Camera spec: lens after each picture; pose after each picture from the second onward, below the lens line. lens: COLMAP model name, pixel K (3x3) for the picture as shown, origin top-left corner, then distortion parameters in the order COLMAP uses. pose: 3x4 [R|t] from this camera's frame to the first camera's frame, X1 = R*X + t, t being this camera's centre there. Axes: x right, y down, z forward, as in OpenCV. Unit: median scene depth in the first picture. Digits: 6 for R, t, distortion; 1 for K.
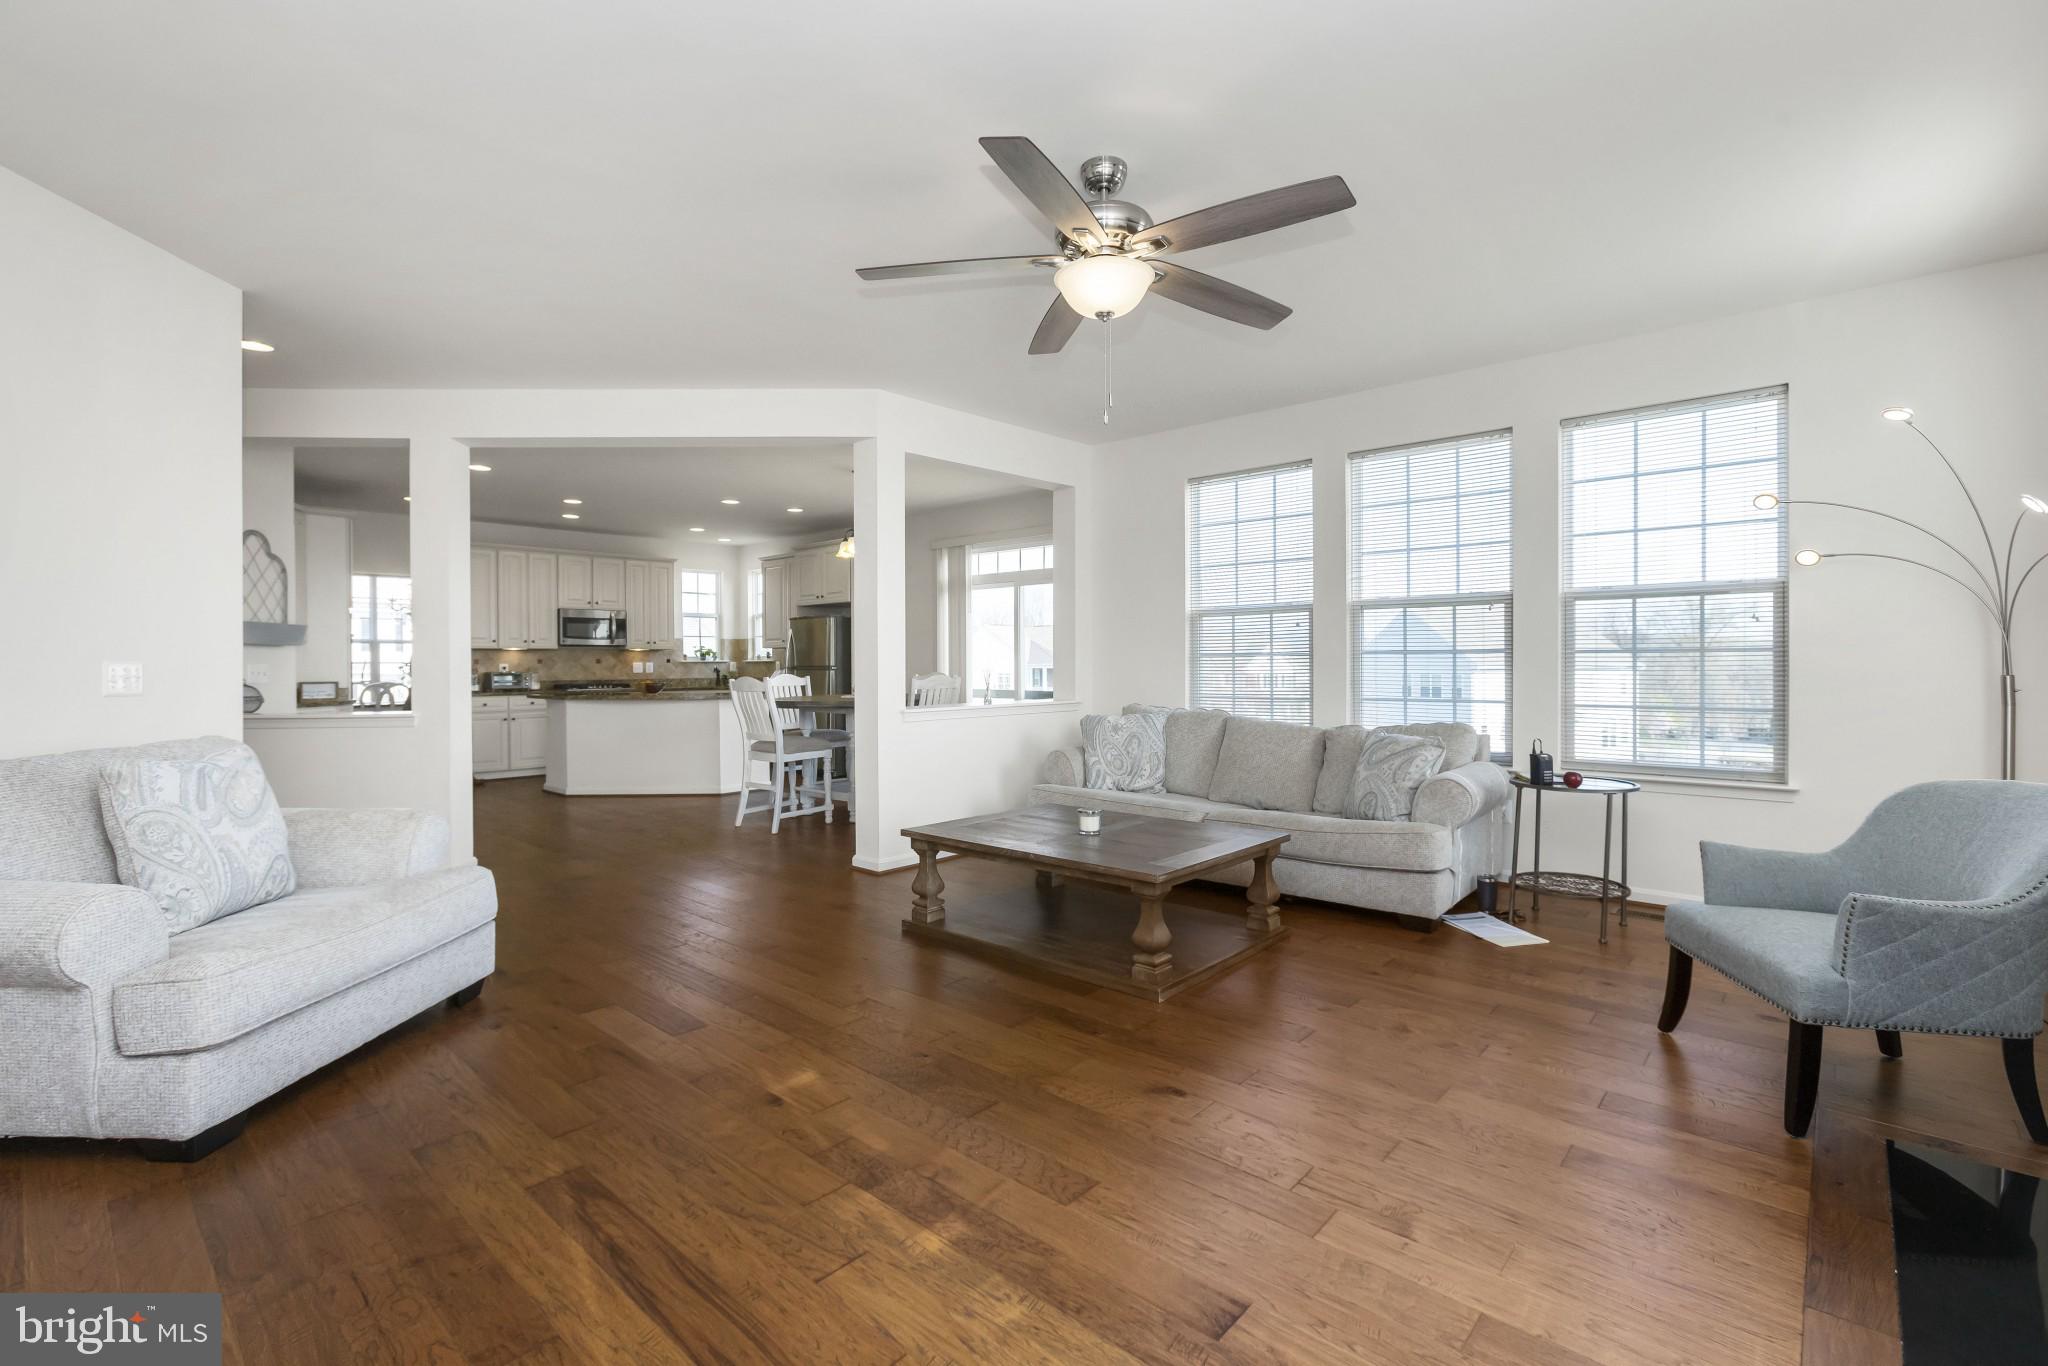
lens RADIAL K [[926.1, 0, 1026.4], [0, 926.1, 664.7], [0, 0, 1]] dist [-0.003500, -0.000292]
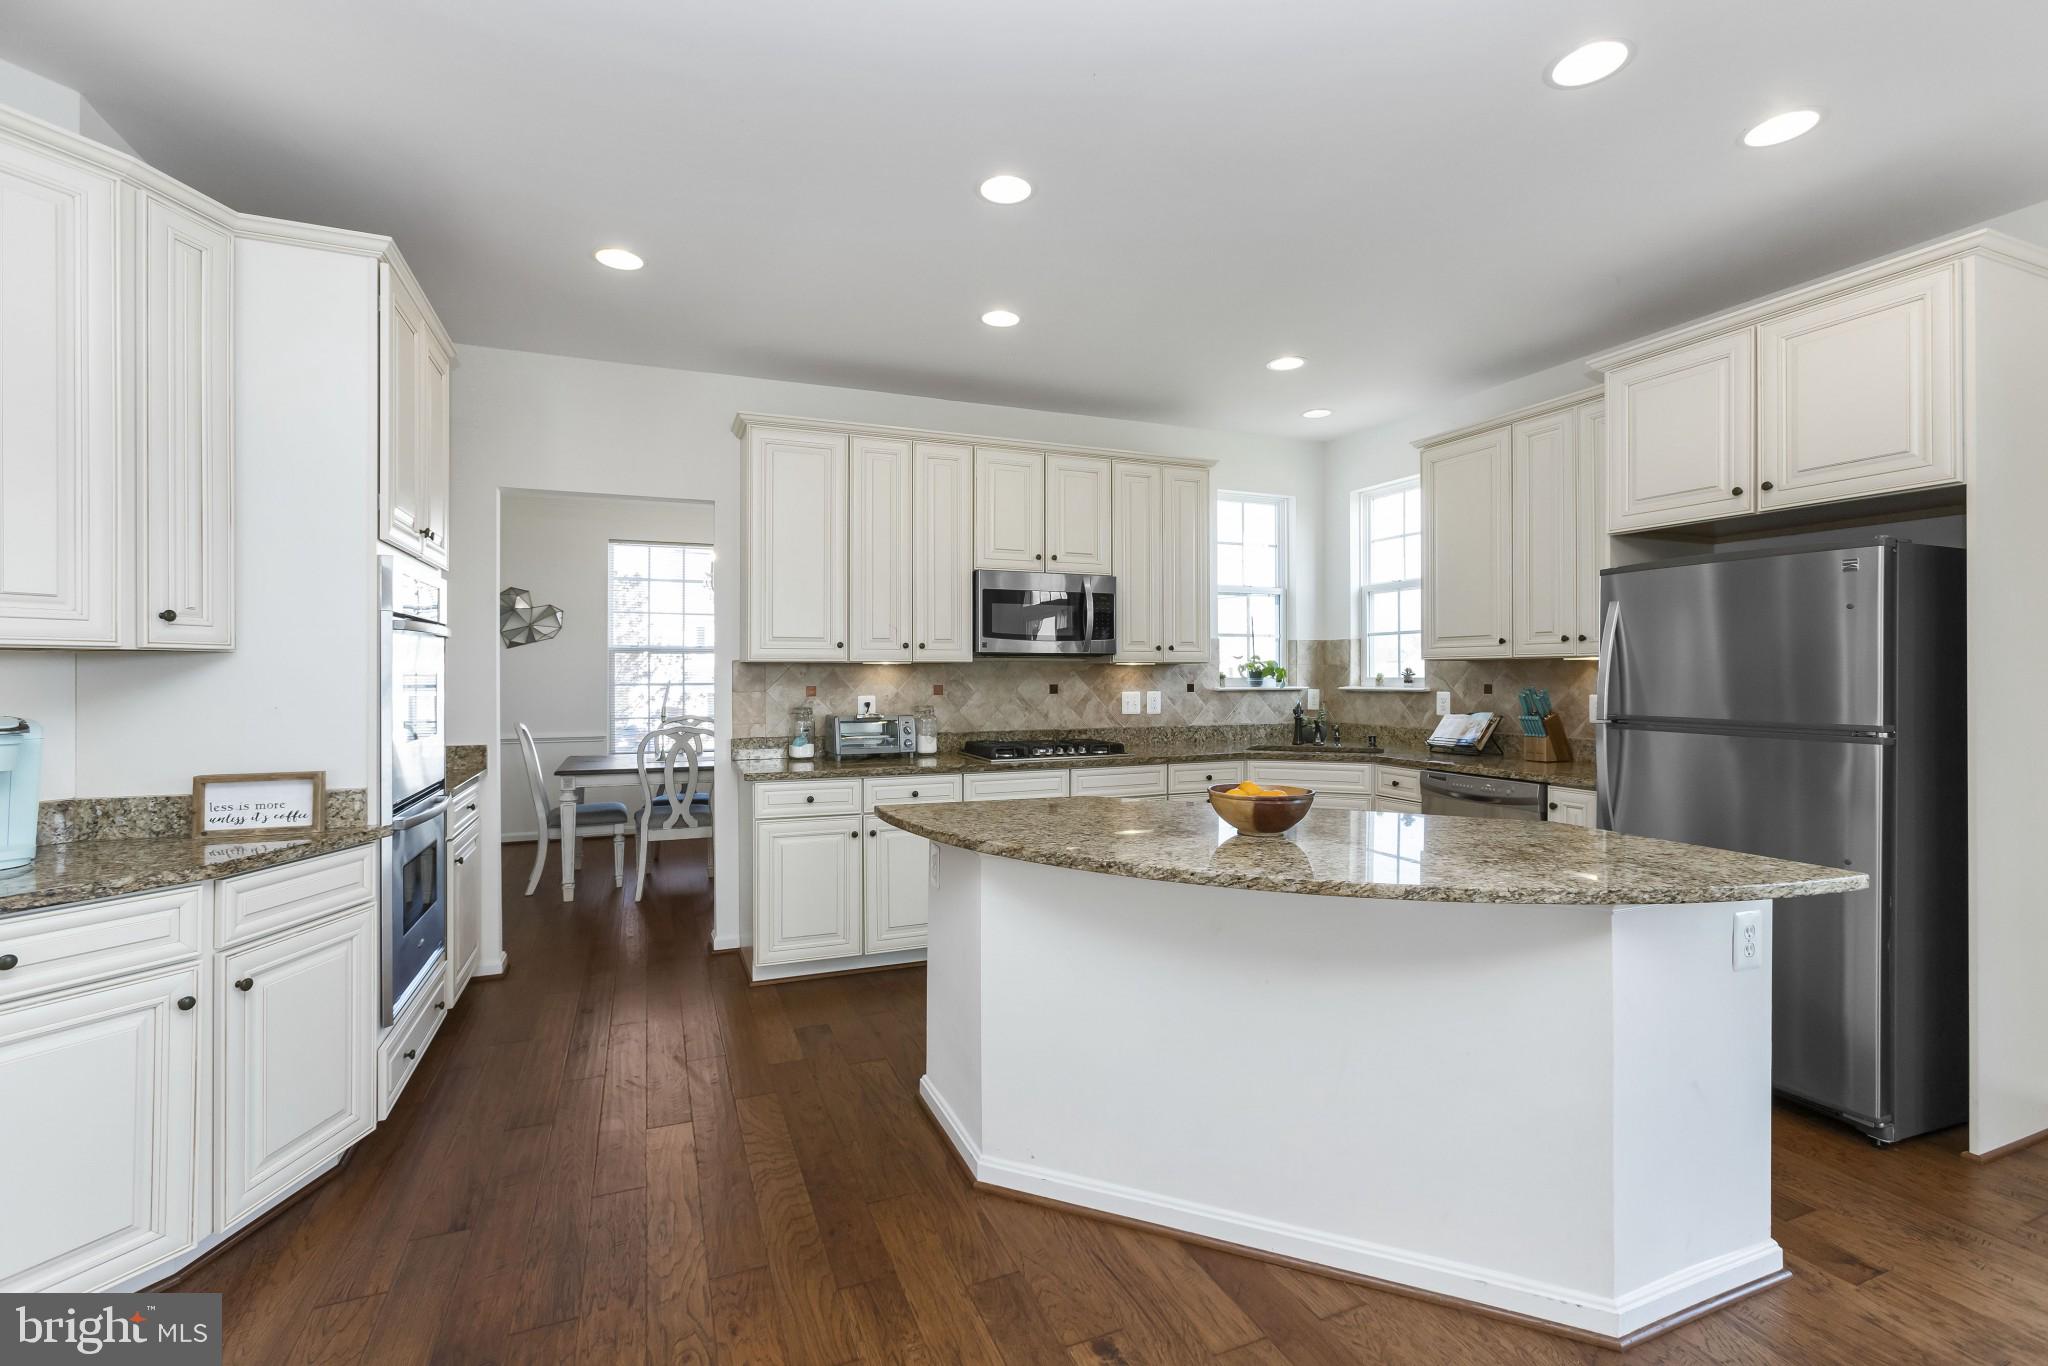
lens RADIAL K [[926.1, 0, 1022.9], [0, 926.1, 672.9], [0, 0, 1]] dist [-0.003500, -0.000292]
pose [[0.906385, 0.006890, -0.422396, -0.280554], [-0.006924, 0.999975, 0.001453, -0.012199], [0.422395, 0.001608, 0.906410, 0.573307]]
